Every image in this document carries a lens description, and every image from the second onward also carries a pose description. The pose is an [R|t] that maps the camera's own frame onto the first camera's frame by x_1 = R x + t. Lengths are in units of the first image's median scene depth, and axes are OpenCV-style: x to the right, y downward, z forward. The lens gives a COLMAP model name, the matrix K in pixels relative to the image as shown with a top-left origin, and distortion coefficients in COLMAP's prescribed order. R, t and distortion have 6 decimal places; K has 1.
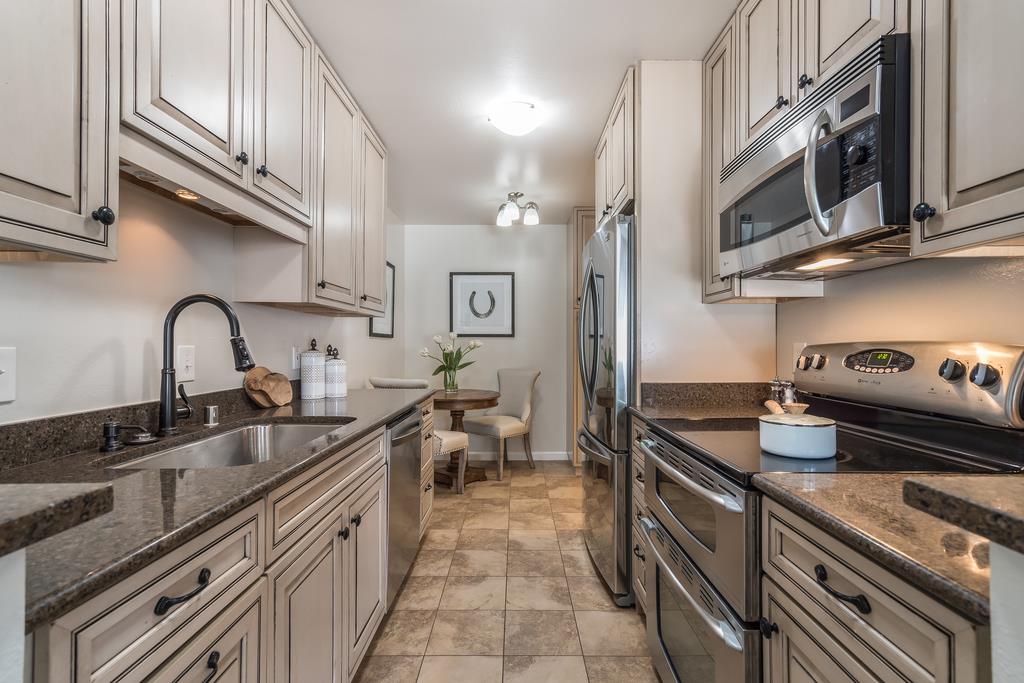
lens RADIAL K [[470.9, 0, 512.0], [0, 470.9, 341.5], [0, 0, 1]] dist [0.000542, 0.000055]
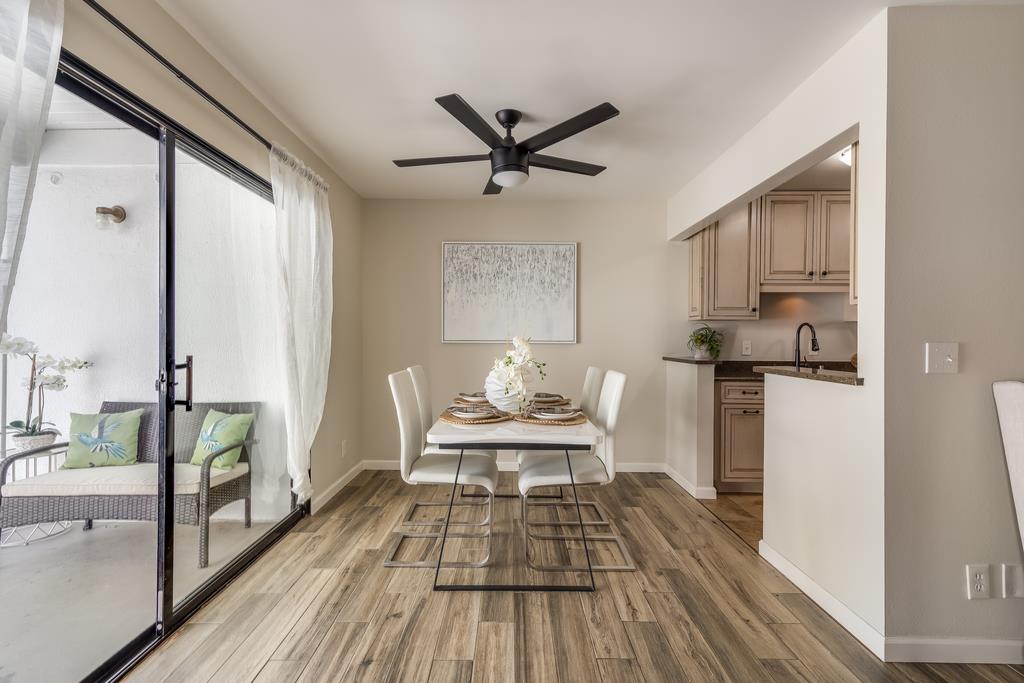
lens RADIAL K [[480.0, 0, 512.0], [0, 480.0, 341.5], [0, 0, 1]] dist [0.000415, -0.000013]
pose [[0.006611, 0.009909, -0.999929, 2.151930], [-0.002639, 0.999948, 0.009891, -0.012946], [0.999975, 0.002573, 0.006637, -0.742917]]
